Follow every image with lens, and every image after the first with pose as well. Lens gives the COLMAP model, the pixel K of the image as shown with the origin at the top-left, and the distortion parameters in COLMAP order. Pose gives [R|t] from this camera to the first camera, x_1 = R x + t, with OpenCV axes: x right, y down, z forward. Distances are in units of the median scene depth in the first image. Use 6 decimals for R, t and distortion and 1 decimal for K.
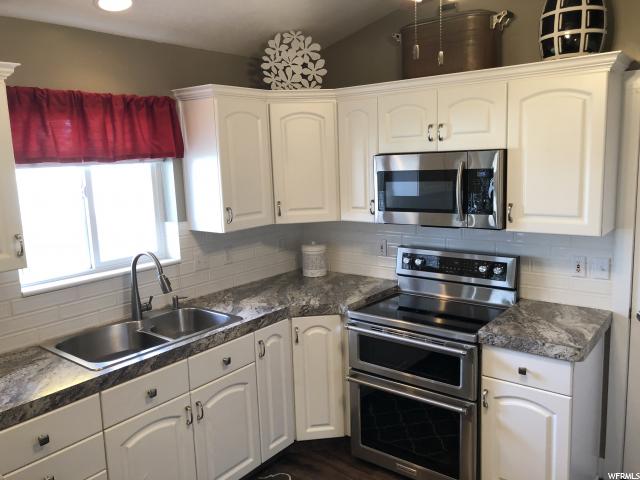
lens RADIAL K [[526.5, 0, 324.6], [0, 526.5, 238.7], [0, 0, 1]] dist [0.016349, -0.003835]
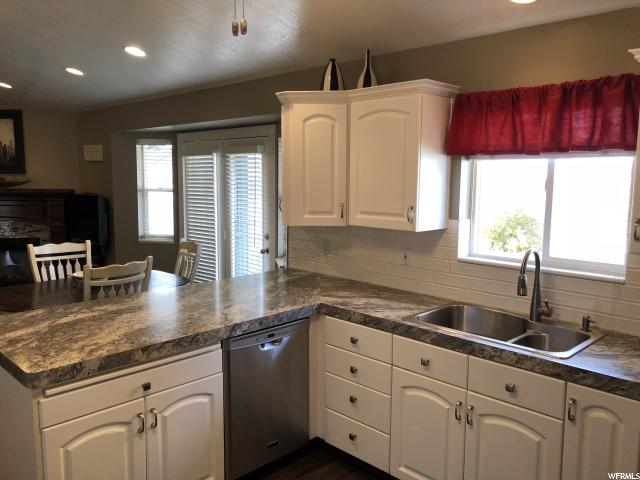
lens RADIAL K [[526.5, 0, 324.6], [0, 526.5, 238.7], [0, 0, 1]] dist [0.016349, -0.003835]
pose [[-0.108017, 0.157185, -0.981644, 0.590158], [-0.158354, 0.972094, 0.173080, -0.093244], [0.981456, 0.174143, -0.080112, 0.666399]]
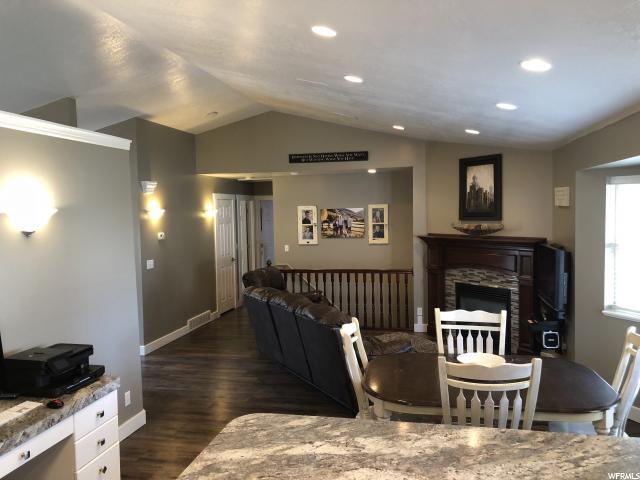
lens RADIAL K [[526.5, 0, 324.6], [0, 526.5, 238.7], [0, 0, 1]] dist [0.016349, -0.003835]
pose [[-0.892256, 0.077215, -0.444879, 0.007186], [-0.021513, 0.976881, 0.212700, -0.136947], [0.451018, 0.199353, -0.869966, 0.726414]]
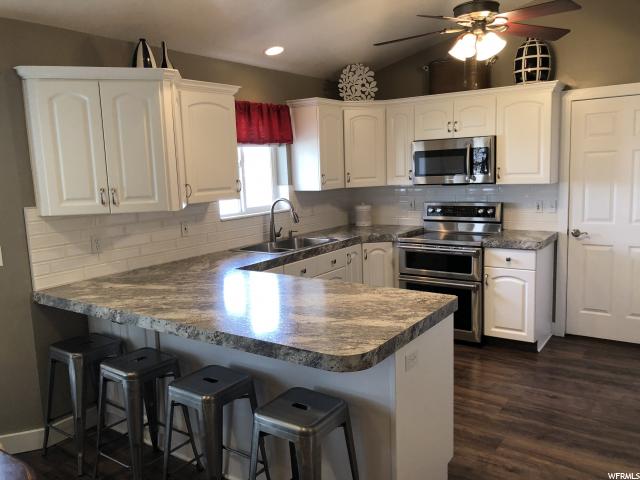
lens RADIAL K [[524.3, 0, 320.0], [0, 524.3, 240.0], [0, 0, 1]] dist [0.076906, -0.167523]
pose [[0.998324, -0.010737, 0.056859, -0.295712], [0.011682, 0.999799, -0.016303, 0.171979], [-0.056673, 0.016939, 0.998249, -0.609821]]
